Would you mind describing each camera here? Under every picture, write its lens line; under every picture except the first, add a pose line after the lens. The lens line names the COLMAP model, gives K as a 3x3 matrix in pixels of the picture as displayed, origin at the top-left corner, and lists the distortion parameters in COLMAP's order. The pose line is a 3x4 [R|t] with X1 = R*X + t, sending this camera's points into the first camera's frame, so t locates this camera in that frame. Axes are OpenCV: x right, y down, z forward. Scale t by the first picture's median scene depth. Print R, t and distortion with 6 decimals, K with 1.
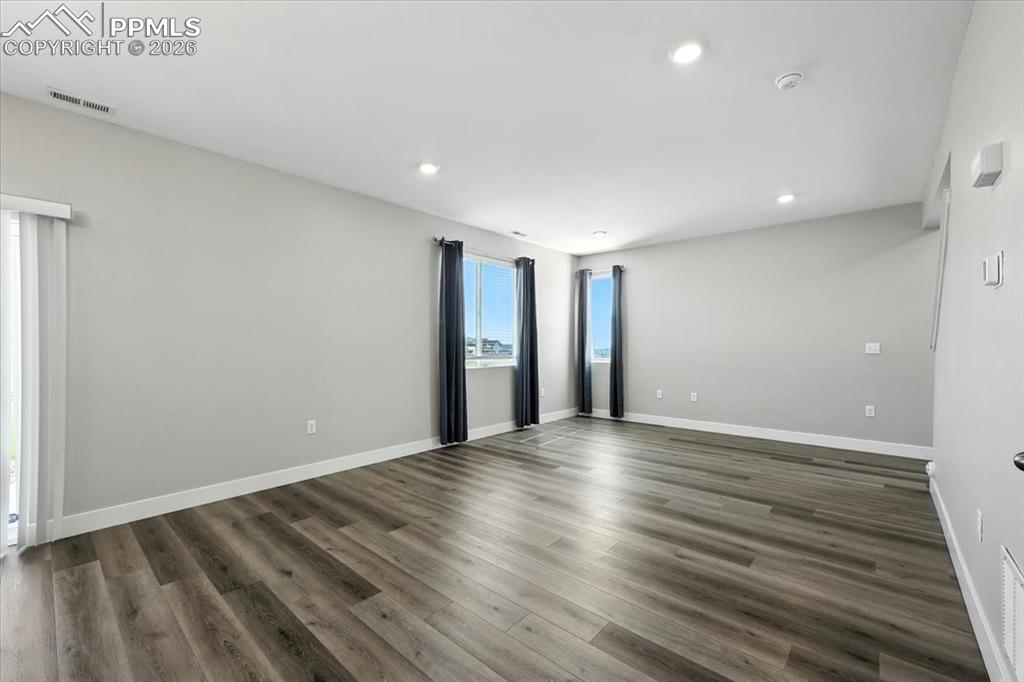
lens RADIAL K [[417.2, 0, 518.9], [0, 417.2, 344.8], [0, 0, 1]] dist [0.002773, 0.000962]
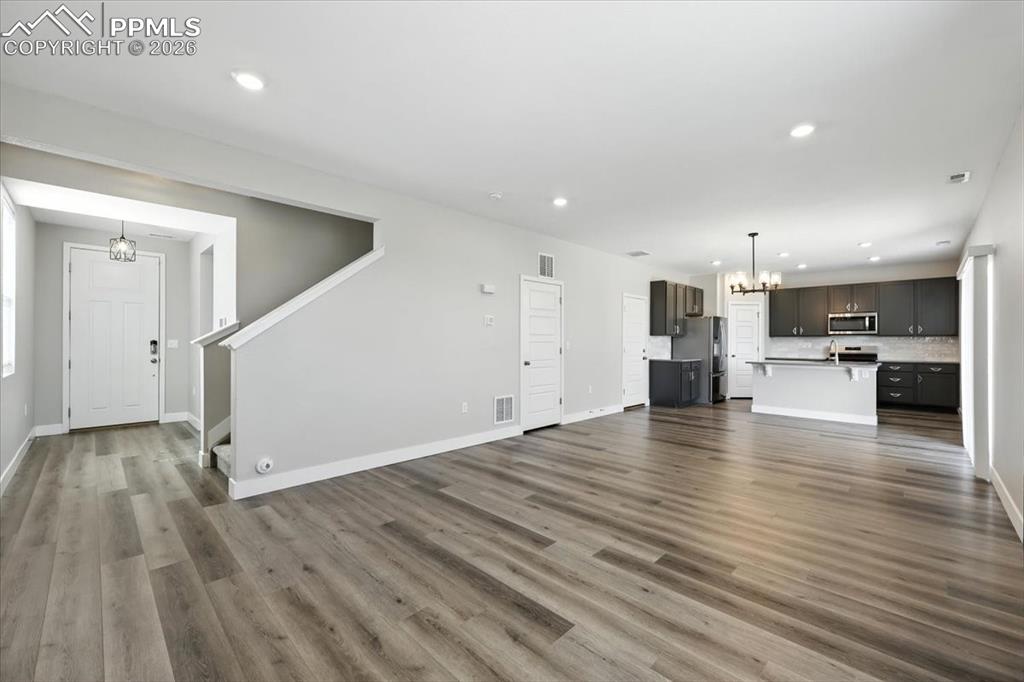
lens RADIAL K [[417.2, 0, 515.8], [0, 417.2, 340.1], [0, 0, 1]] dist [0.002773, 0.000962]
pose [[-0.998243, 0.000109, 0.059247, 0.248134], [-0.000416, 0.999961, -0.008861, 0.001514], [-0.059246, -0.008870, -0.998204, 1.545573]]
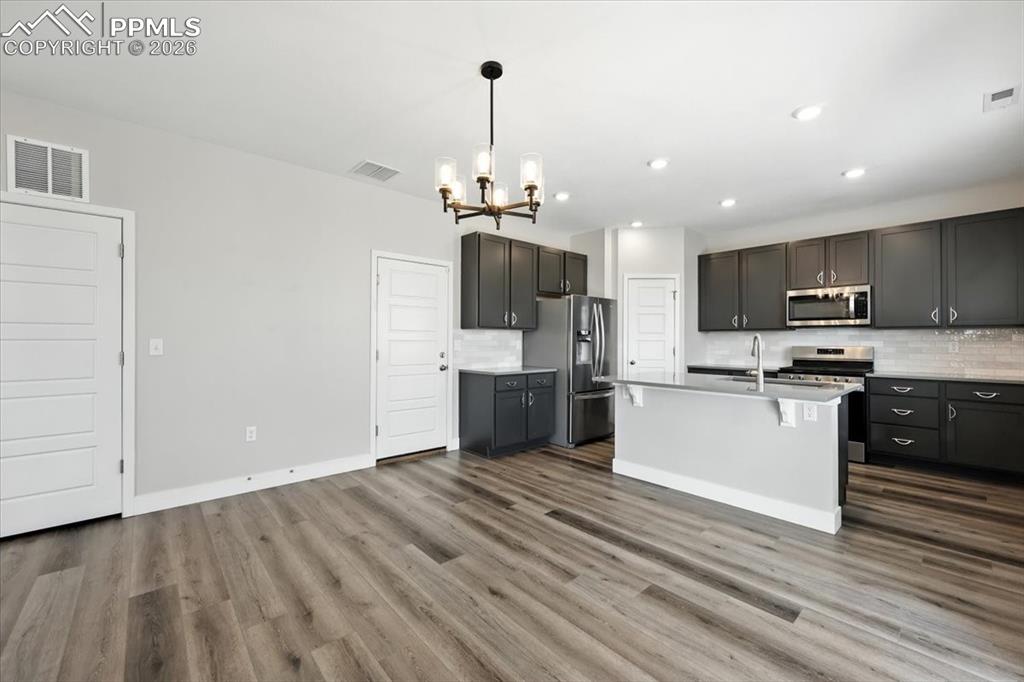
lens RADIAL K [[417.2, 0, 508.1], [0, 417.2, 340.7], [0, 0, 1]] dist [0.002773, 0.000962]
pose [[-0.991447, -0.000817, 0.130505, -0.527159], [-0.000898, 0.999999, -0.000560, -0.003619], [-0.130504, -0.000673, -0.991447, 0.688731]]
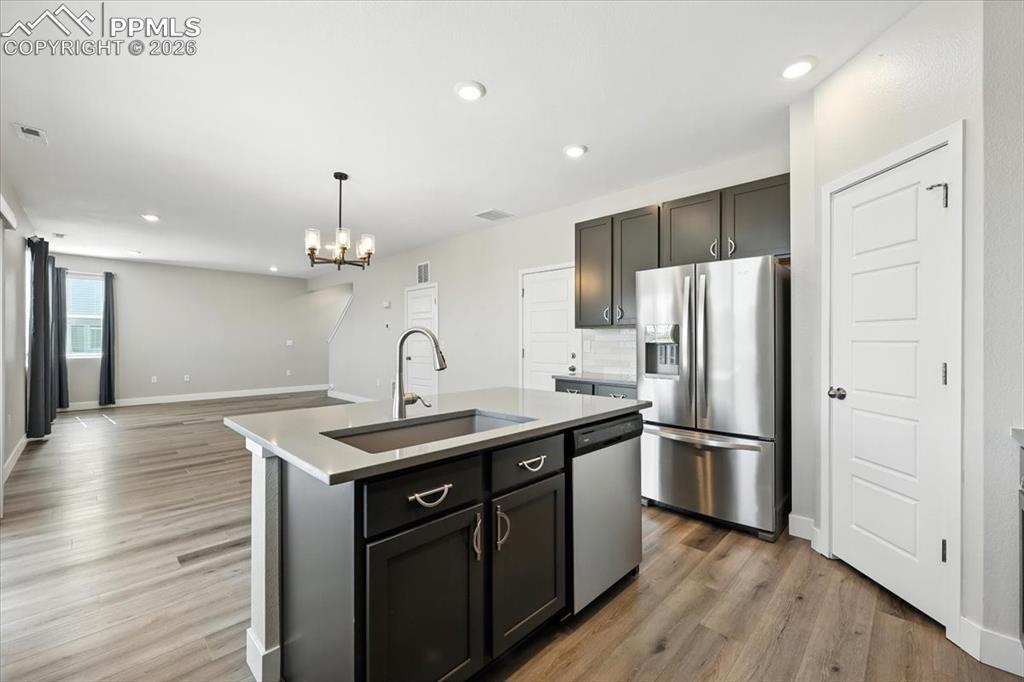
lens RADIAL K [[417.2, 0, 515.5], [0, 417.2, 340.5], [0, 0, 1]] dist [0.002773, 0.000962]
pose [[0.056204, 0.001204, 0.998419, -1.306603], [-0.001880, 0.999998, -0.001100, -0.005191], [-0.998418, -0.001815, 0.056206, -0.272374]]
